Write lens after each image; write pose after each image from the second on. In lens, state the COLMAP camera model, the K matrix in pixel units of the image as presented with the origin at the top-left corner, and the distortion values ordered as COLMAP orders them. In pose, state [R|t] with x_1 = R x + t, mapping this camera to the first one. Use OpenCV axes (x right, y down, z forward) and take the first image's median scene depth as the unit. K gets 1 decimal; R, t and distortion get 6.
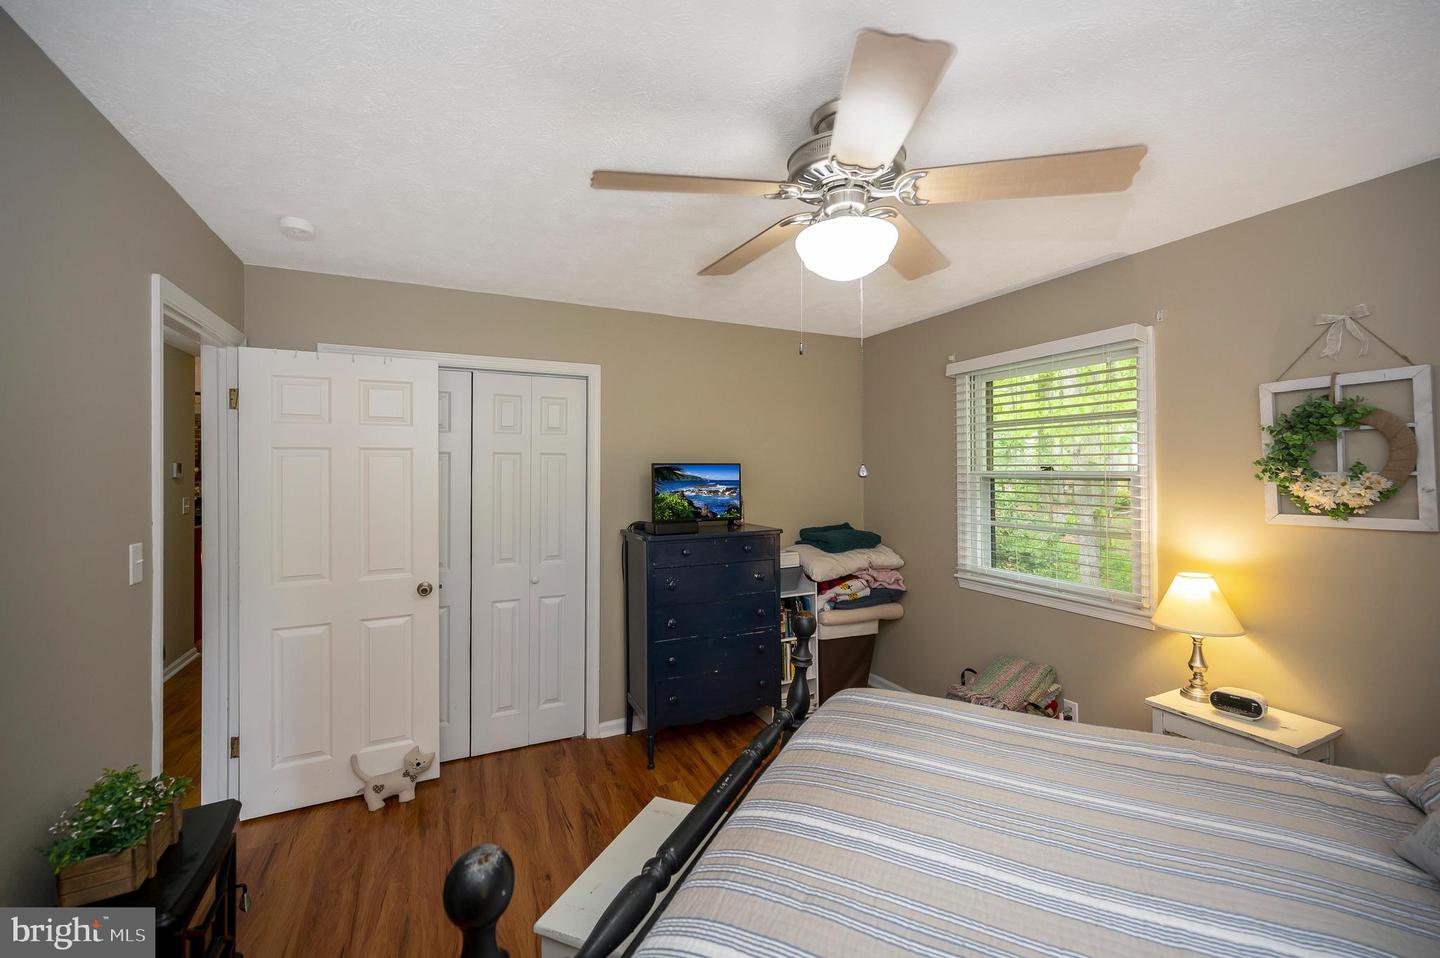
lens RADIAL K [[596.5, 0, 734.7], [0, 596.5, 469.2], [0, 0, 1]] dist [0.000171, -0.000076]
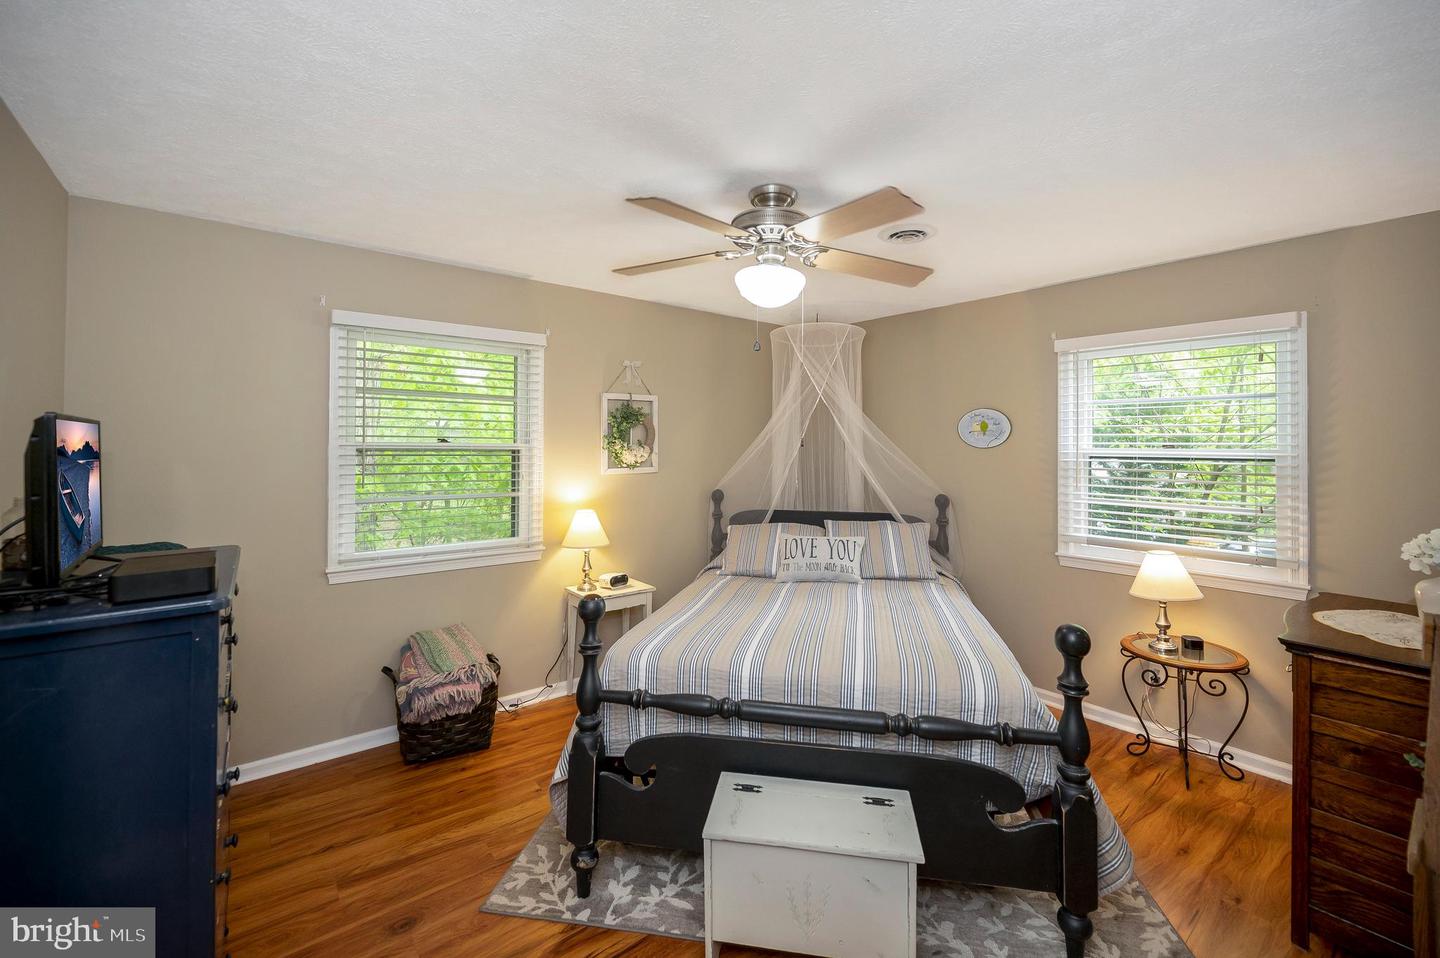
lens RADIAL K [[593.7, 0, 724.2], [0, 593.7, 458.0], [0, 0, 1]] dist [0.000369, -0.000176]
pose [[-0.200838, -0.017968, 0.979460, -0.872866], [-0.006812, 0.999833, 0.016945, 0.012198], [-0.979601, -0.003269, -0.200927, 1.032579]]
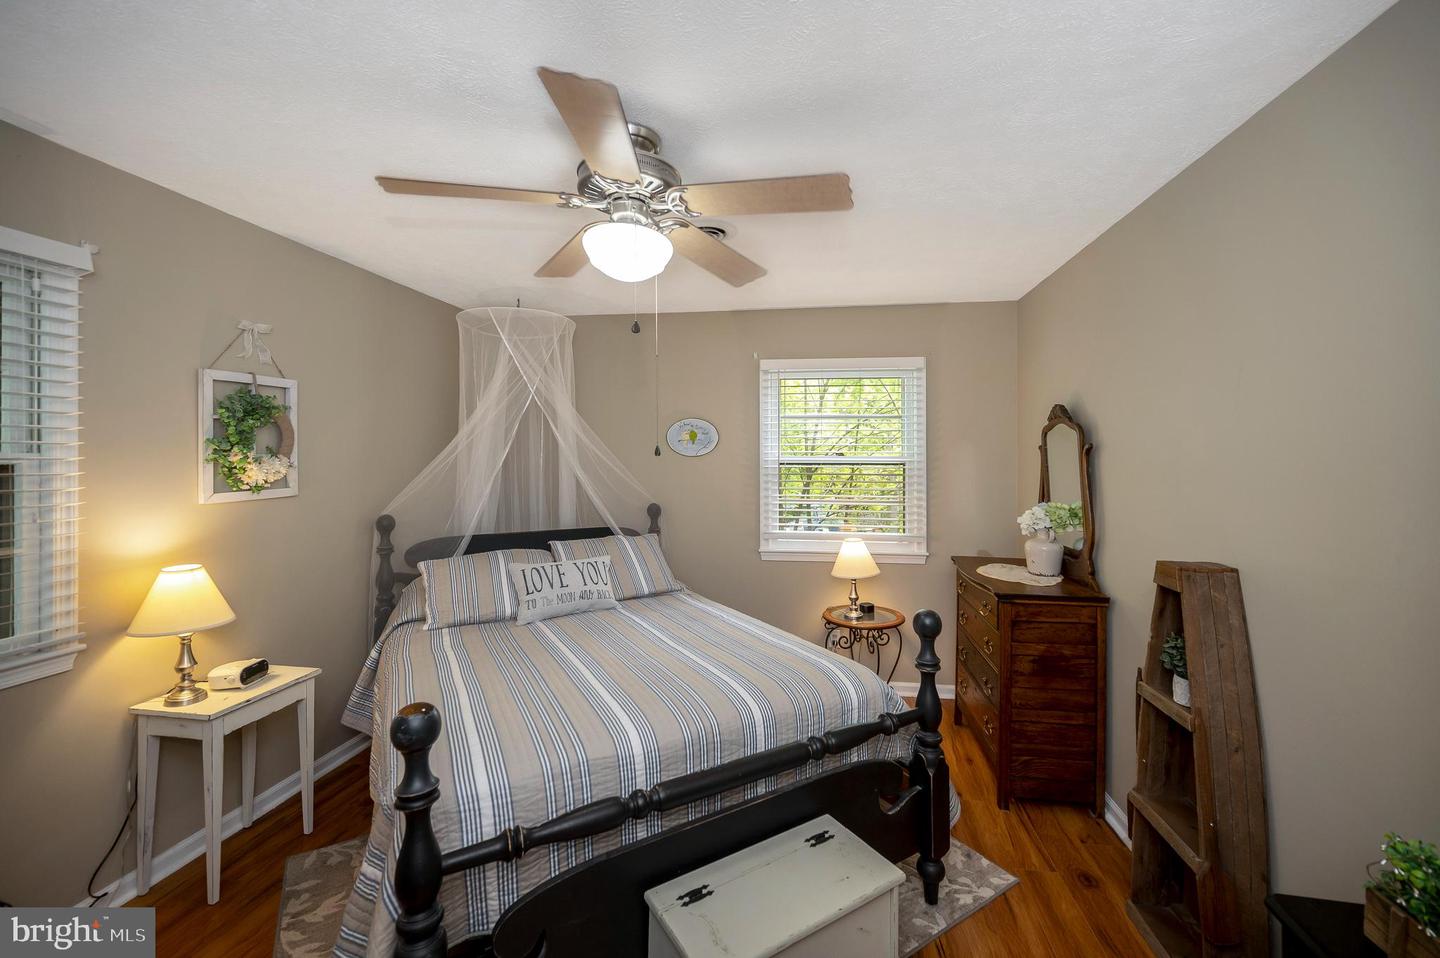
lens RADIAL K [[596.5, 0, 734.7], [0, 596.5, 469.2], [0, 0, 1]] dist [0.000171, -0.000076]
pose [[-0.809922, -0.010123, 0.586451, -0.470892], [0.001108, 0.999823, 0.018788, 0.012448], [-0.586537, 0.015866, -0.809767, 1.335505]]
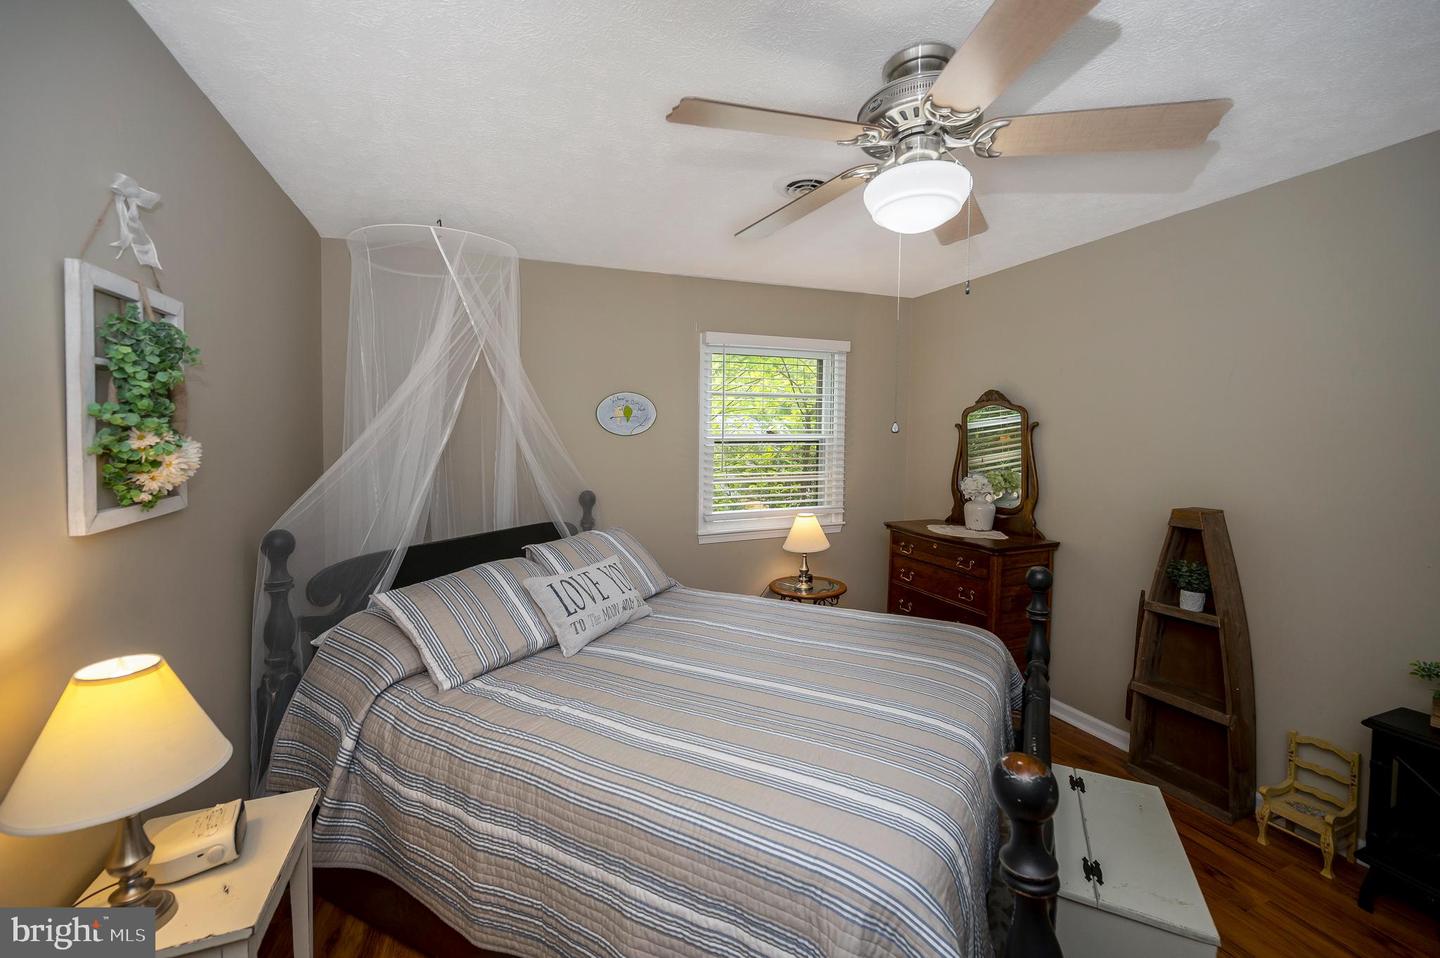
lens RADIAL K [[584.0, 0, 728.6], [0, 584.0, 470.2], [0, 0, 1]] dist [-0.000011, -0.000275]
pose [[-0.995700, 0.004497, 0.092532, 0.298974], [0.010002, 0.998201, 0.059111, 0.010600], [-0.092100, 0.059782, -0.993954, 1.489226]]
